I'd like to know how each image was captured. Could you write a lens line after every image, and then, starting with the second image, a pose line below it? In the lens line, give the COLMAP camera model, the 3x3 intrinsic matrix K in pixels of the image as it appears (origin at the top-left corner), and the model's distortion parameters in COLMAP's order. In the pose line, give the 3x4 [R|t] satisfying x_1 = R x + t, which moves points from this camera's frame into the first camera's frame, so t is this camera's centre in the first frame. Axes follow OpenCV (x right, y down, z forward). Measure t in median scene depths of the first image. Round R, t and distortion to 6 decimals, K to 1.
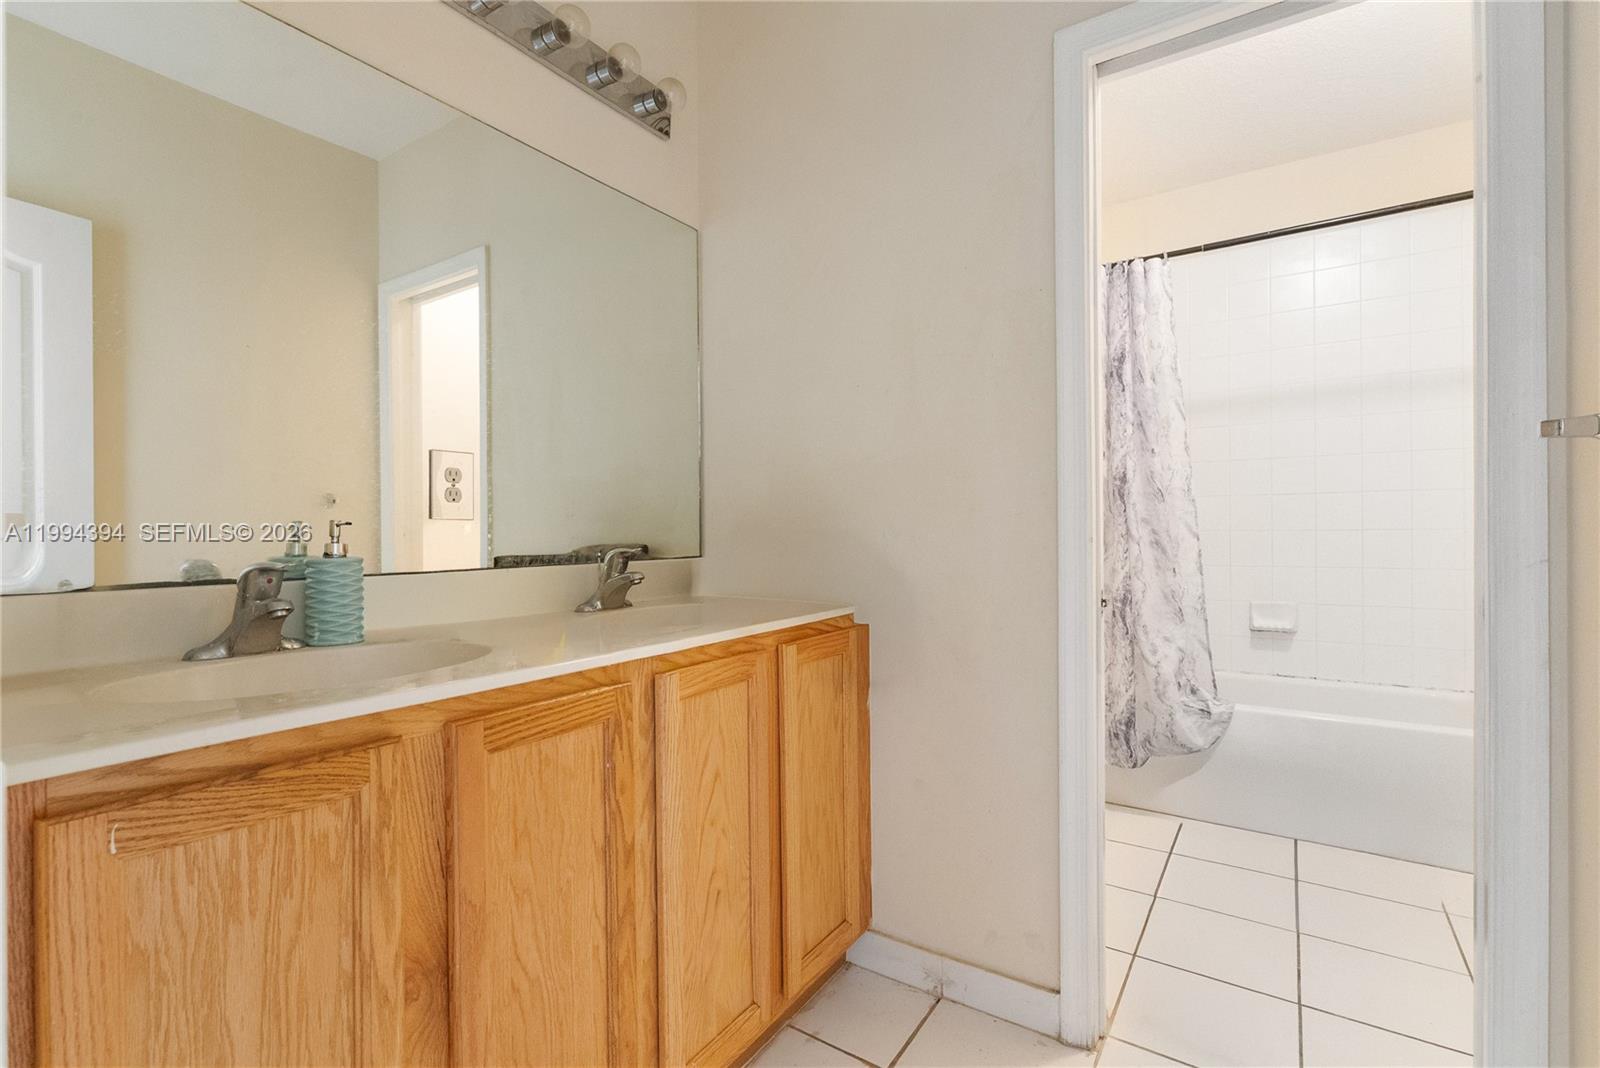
lens RADIAL K [[726.8, 0, 796.9], [0, 726.8, 525.6], [0, 0, 1]] dist [-0.007730, 0.003827]
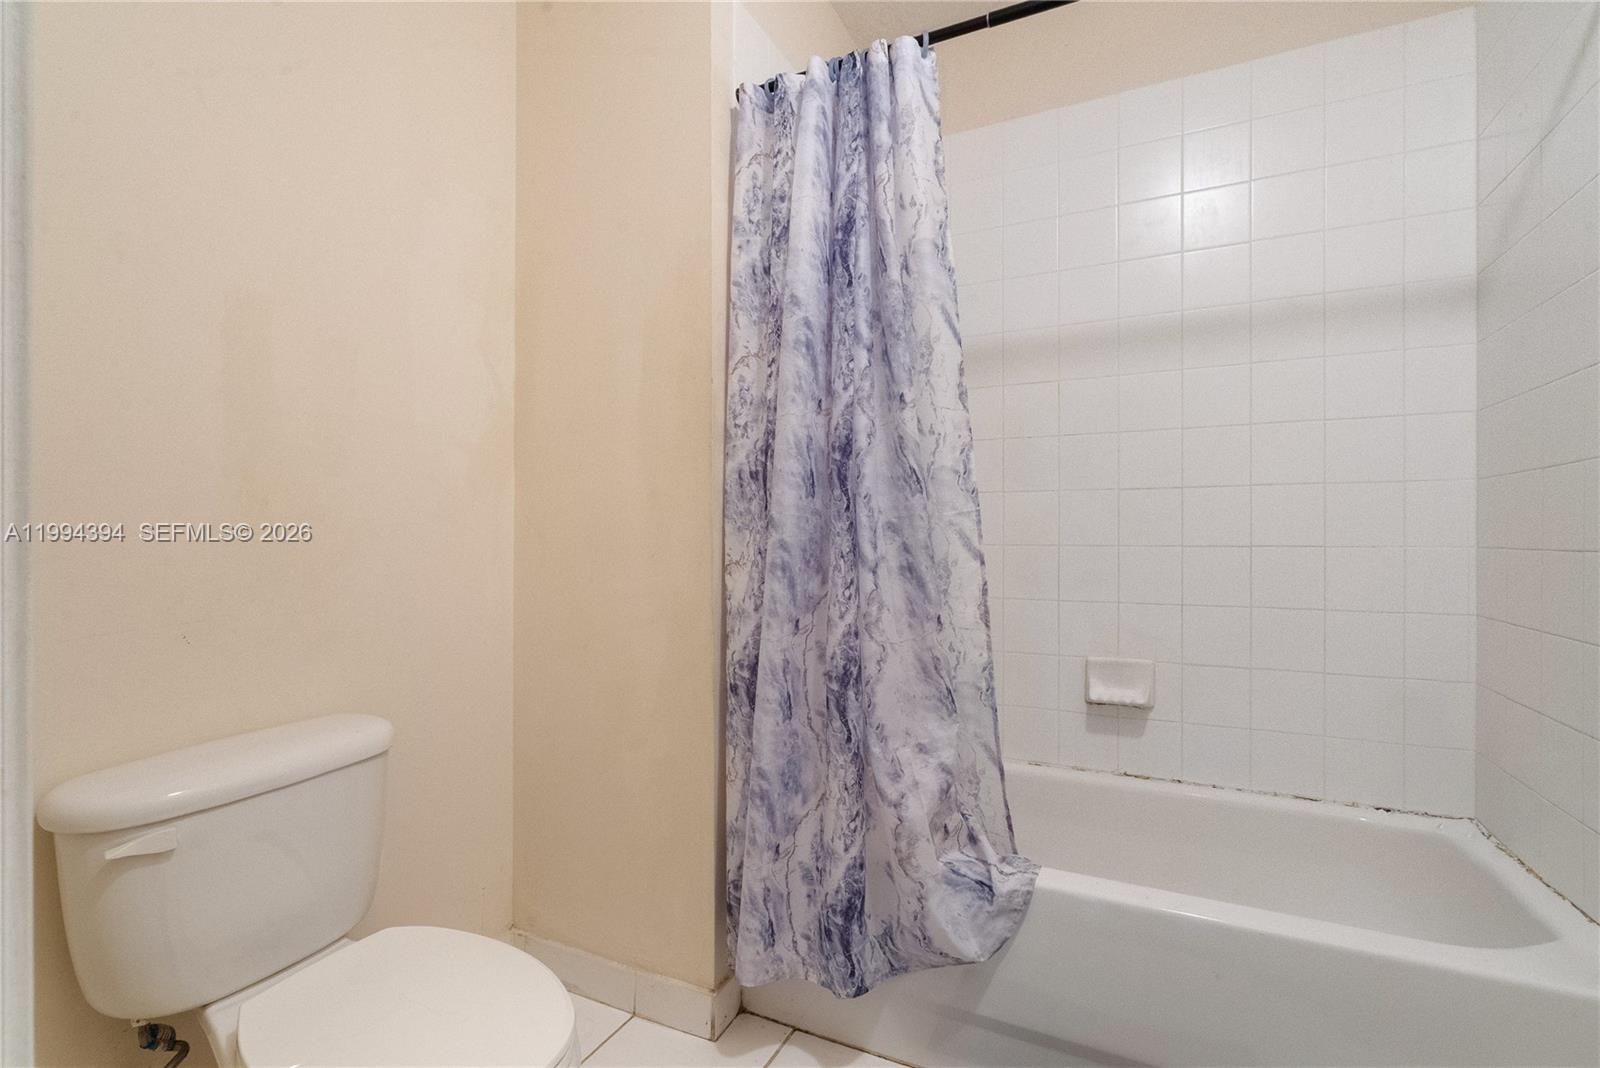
lens RADIAL K [[726.8, 0, 801.6], [0, 726.8, 542.8], [0, 0, 1]] dist [-0.007730, 0.003827]
pose [[0.991288, 0.005695, 0.131589, 0.346577], [-0.006072, 0.999979, 0.002467, 0.003514], [-0.131572, -0.003245, 0.991301, 0.475184]]
